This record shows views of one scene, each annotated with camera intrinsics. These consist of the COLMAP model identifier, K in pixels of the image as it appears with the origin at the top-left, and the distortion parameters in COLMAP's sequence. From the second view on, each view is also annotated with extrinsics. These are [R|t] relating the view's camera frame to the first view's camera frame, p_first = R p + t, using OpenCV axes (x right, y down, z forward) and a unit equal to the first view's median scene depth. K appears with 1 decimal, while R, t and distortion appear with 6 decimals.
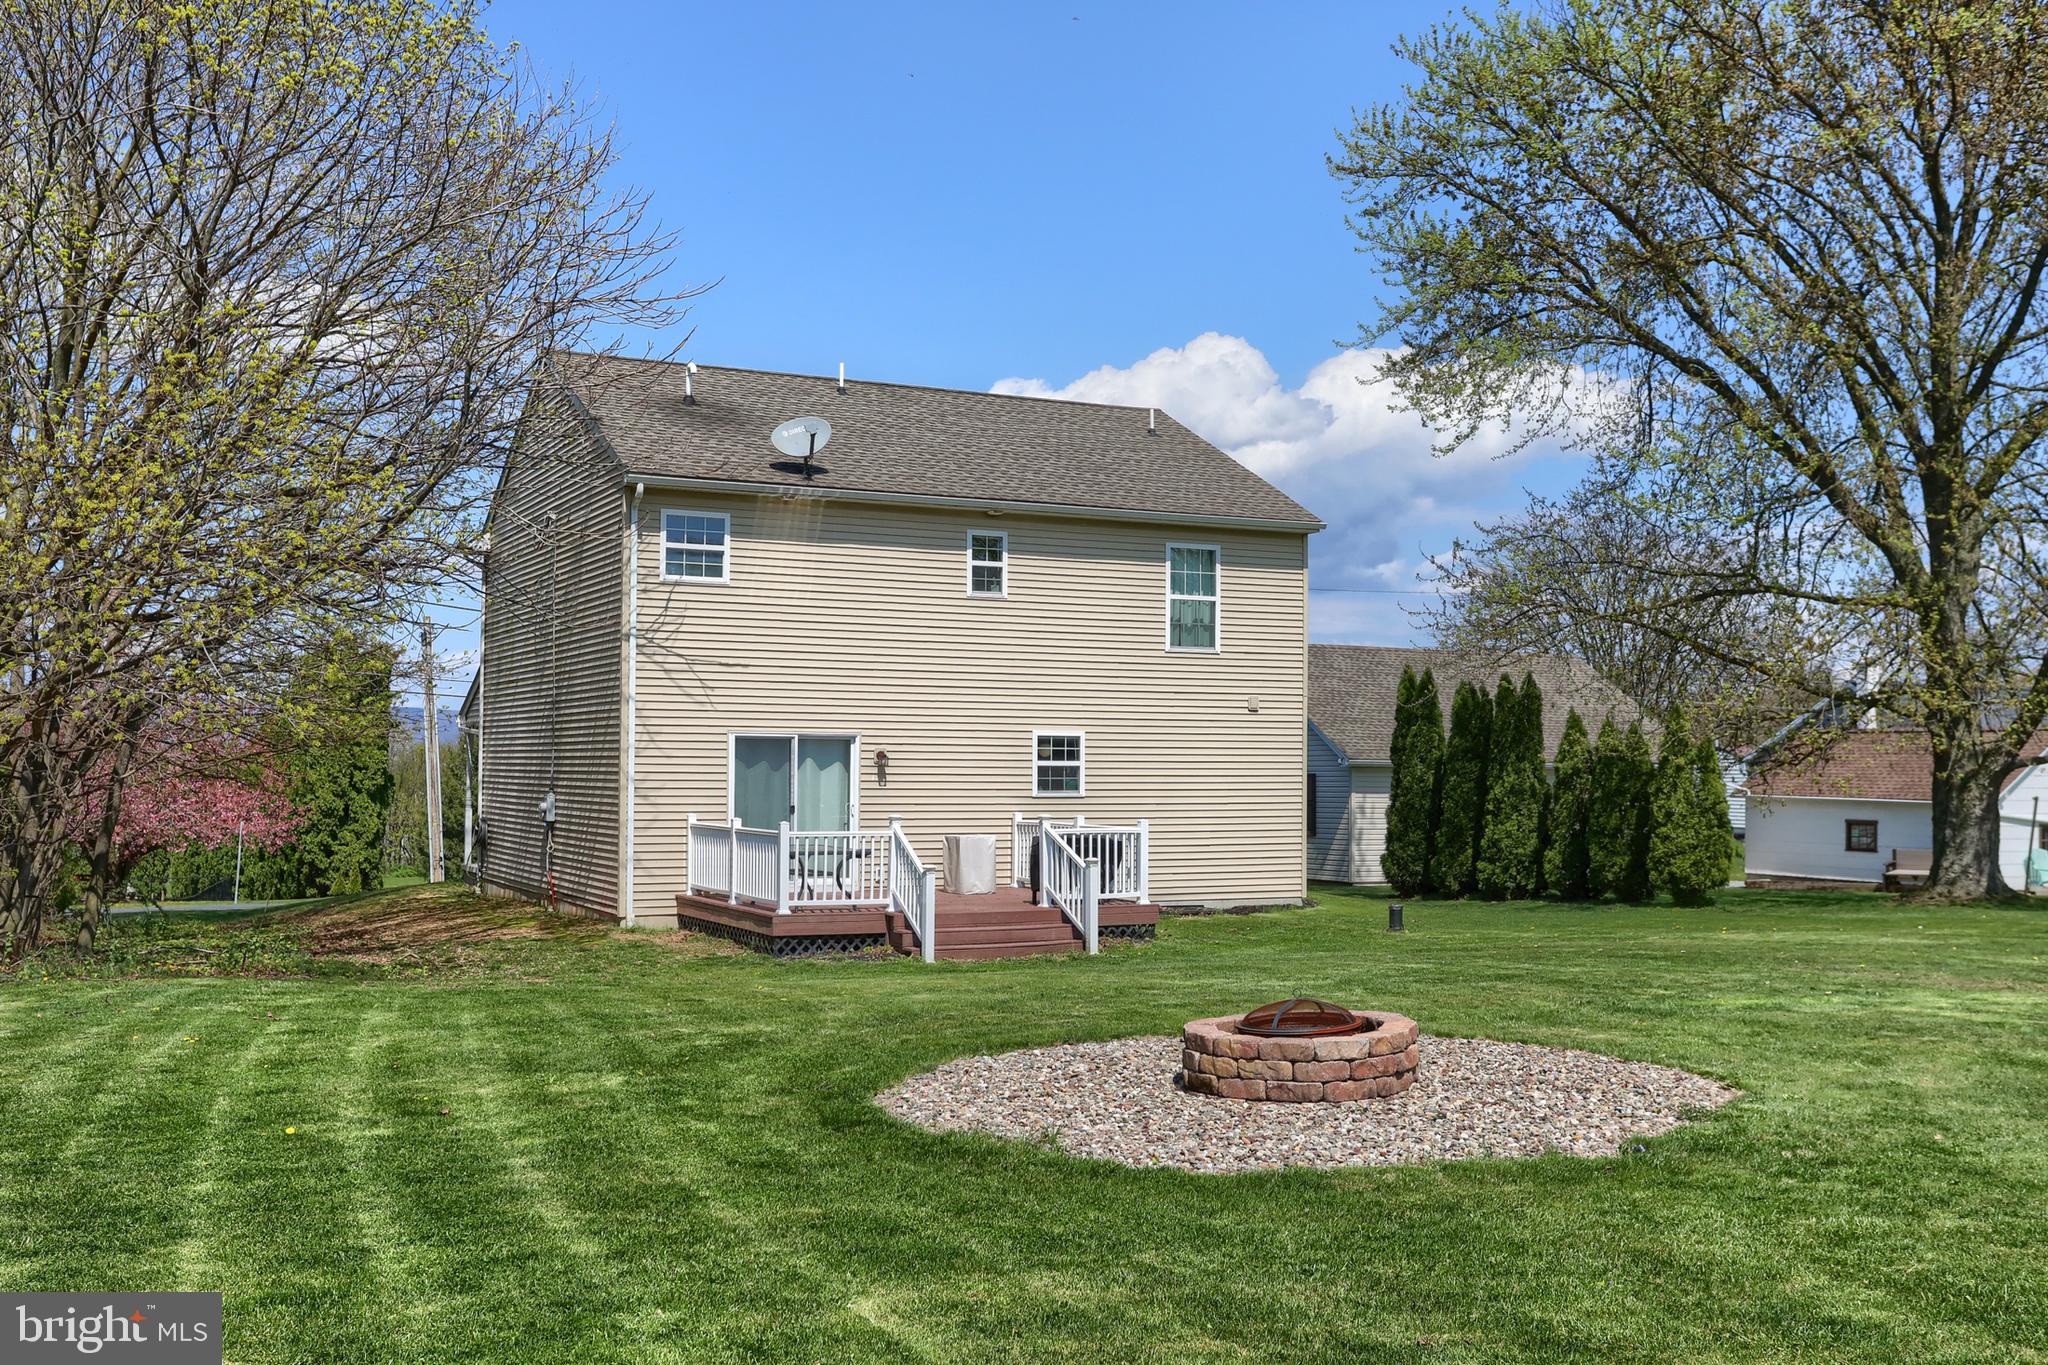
lens RADIAL K [[2122.7, 0, 1033.7], [0, 2122.7, 686.8], [0, 0, 1]] dist [0.001363, 0.000000]
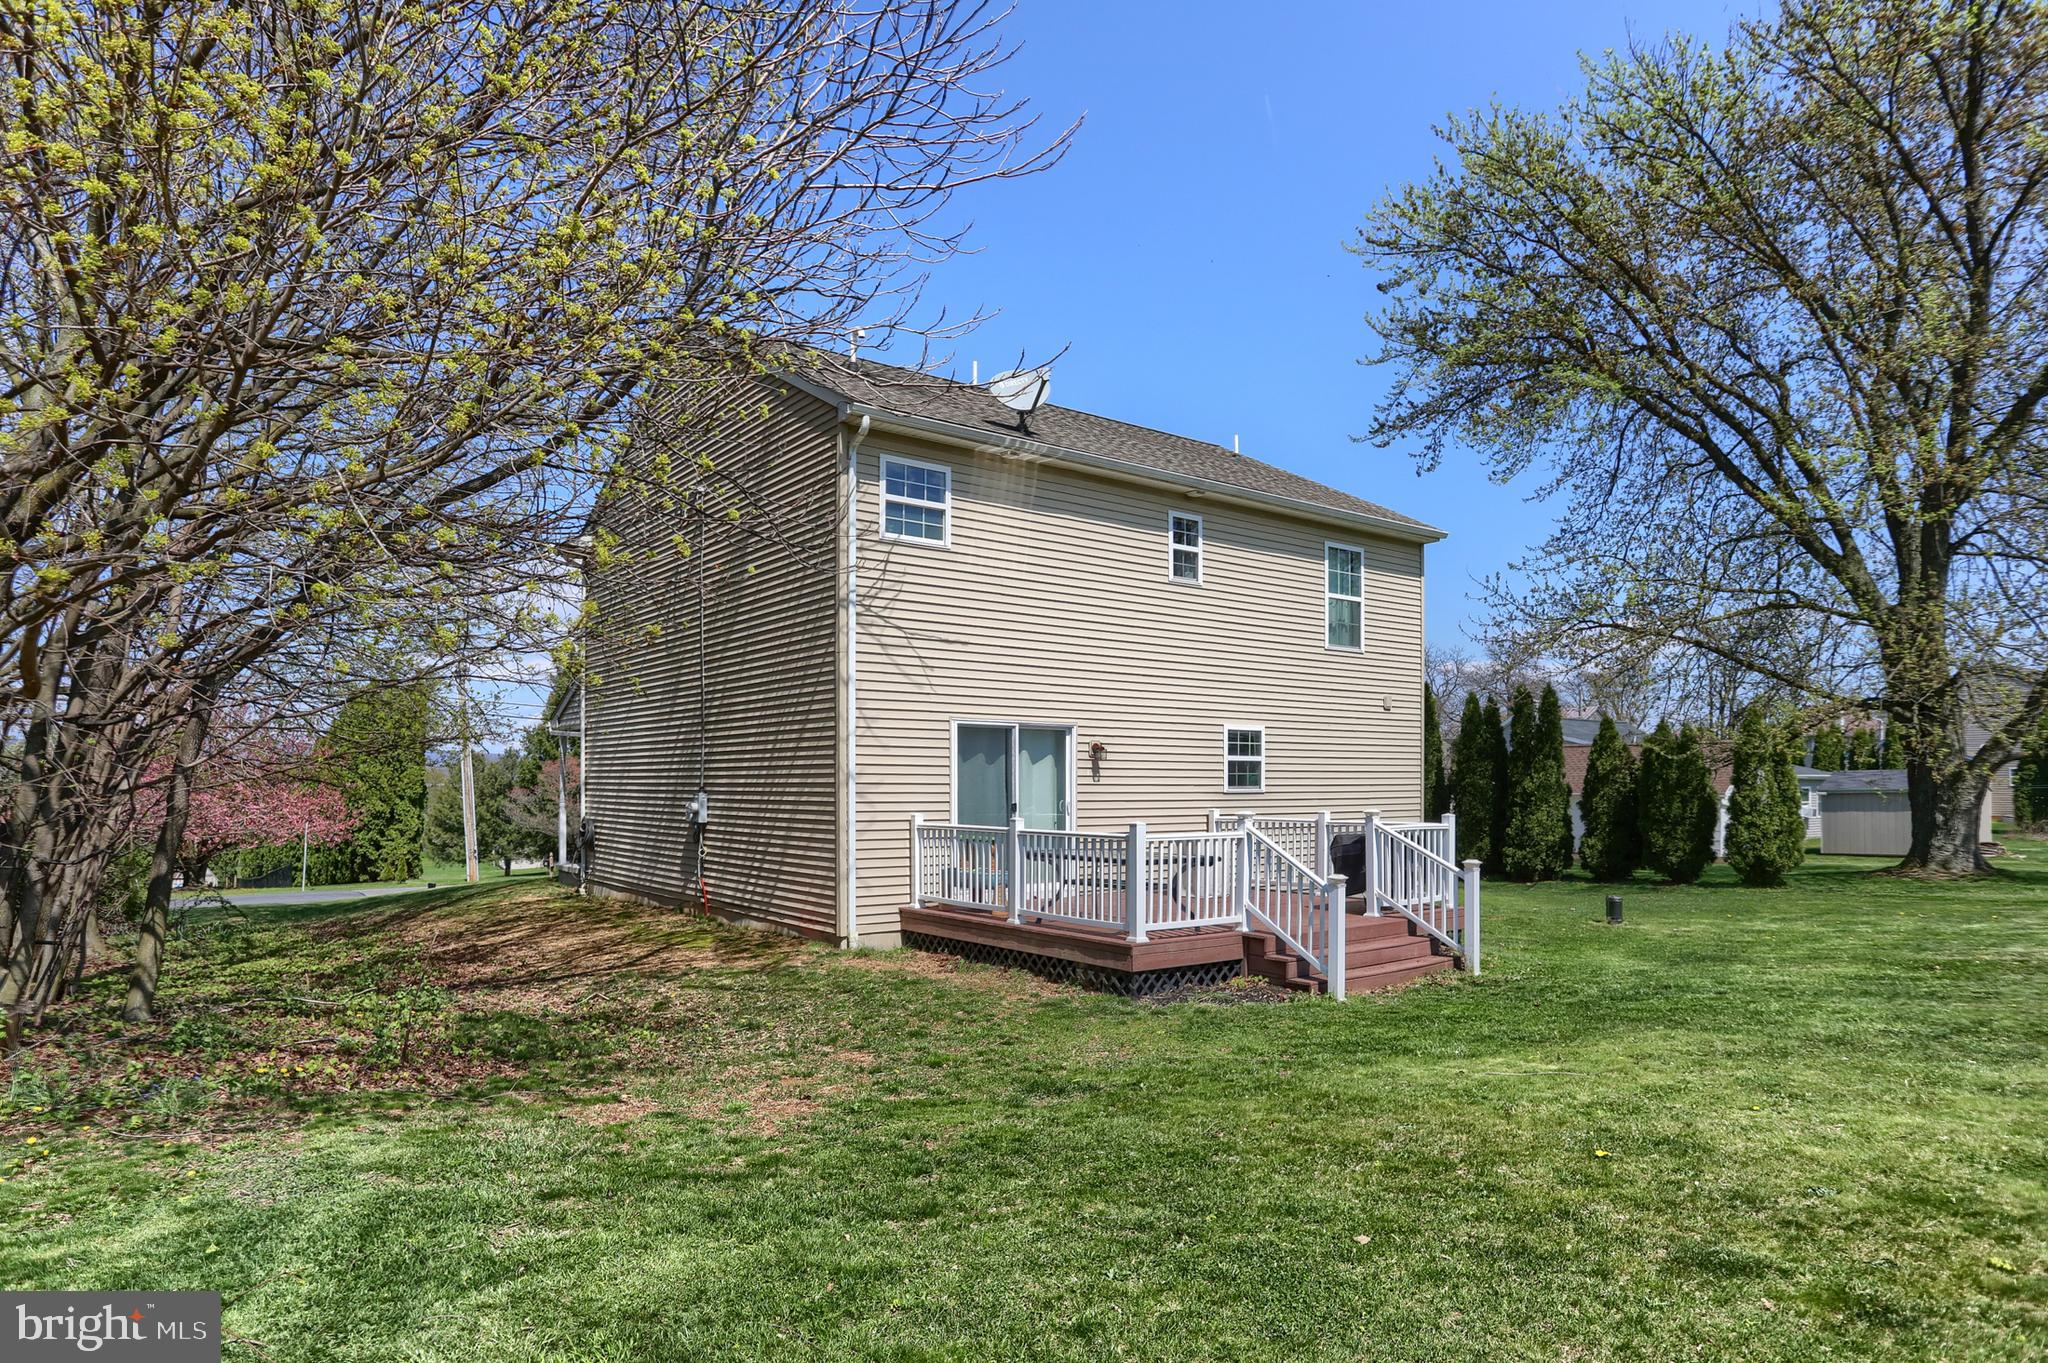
lens RADIAL K [[1239.9, 0, 1041.8], [0, 1239.9, 797.4], [0, 0, 1]] dist [-0.048970, 0.004903]
pose [[0.979874, -0.007388, 0.199482, -0.201149], [-0.002494, 0.998784, 0.049244, 0.027171], [-0.199603, -0.048750, 0.978663, 0.475528]]
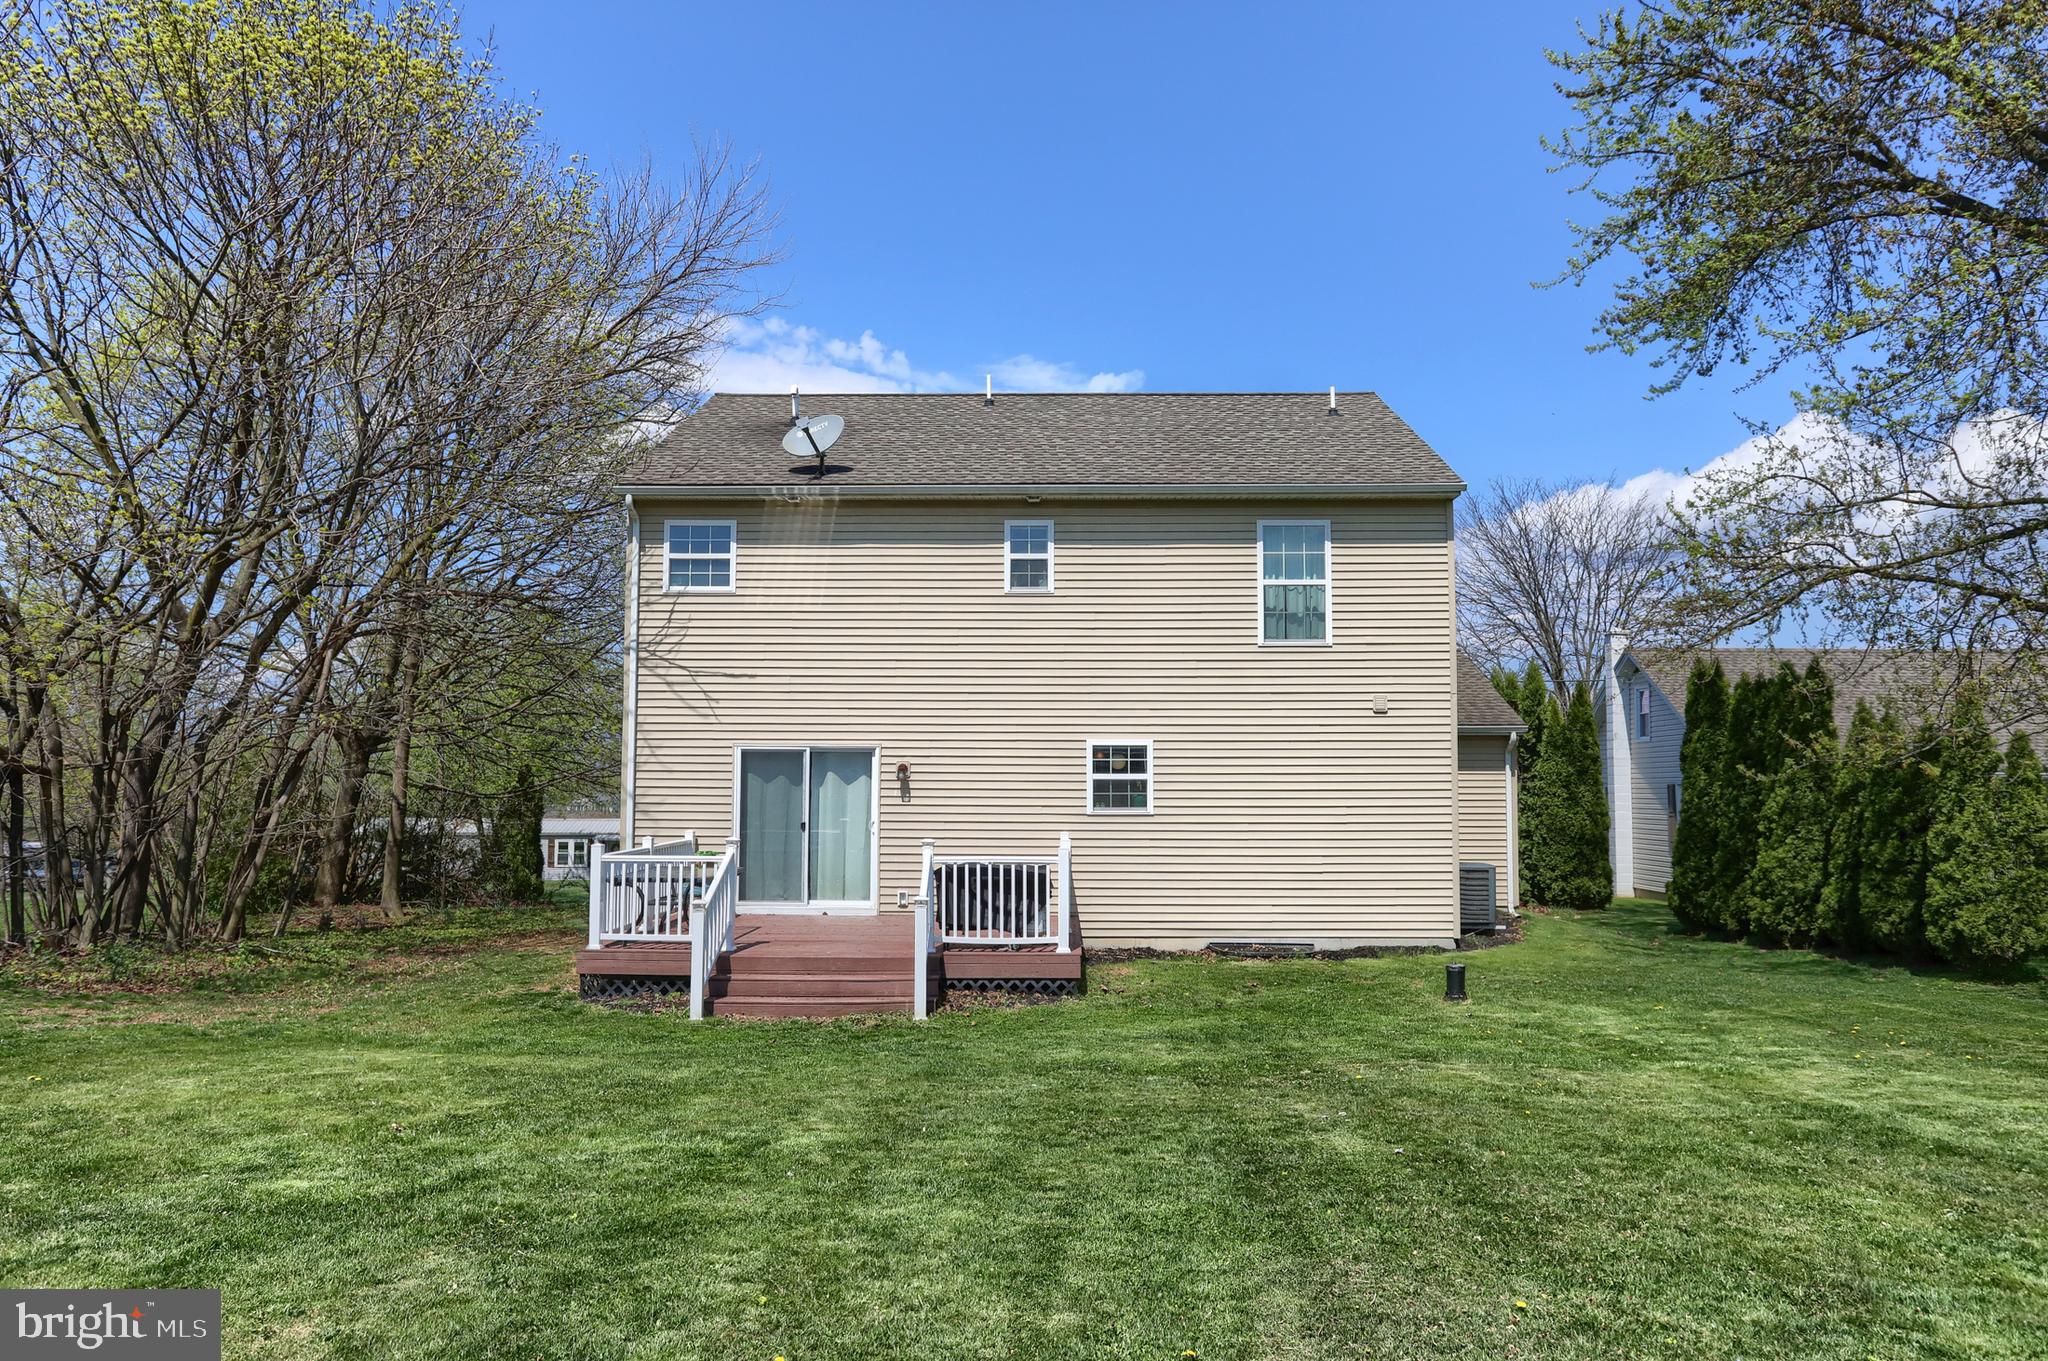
lens RADIAL K [[1448.2, 0, 1051.3], [0, 1448.2, 669.0], [0, 0, 1]] dist [-0.015097, 0.003220]
pose [[0.878489, -0.039562, -0.476122, 0.285887], [0.021609, 0.998836, -0.043123, 0.017483], [0.477274, 0.027595, 0.878321, 0.472456]]
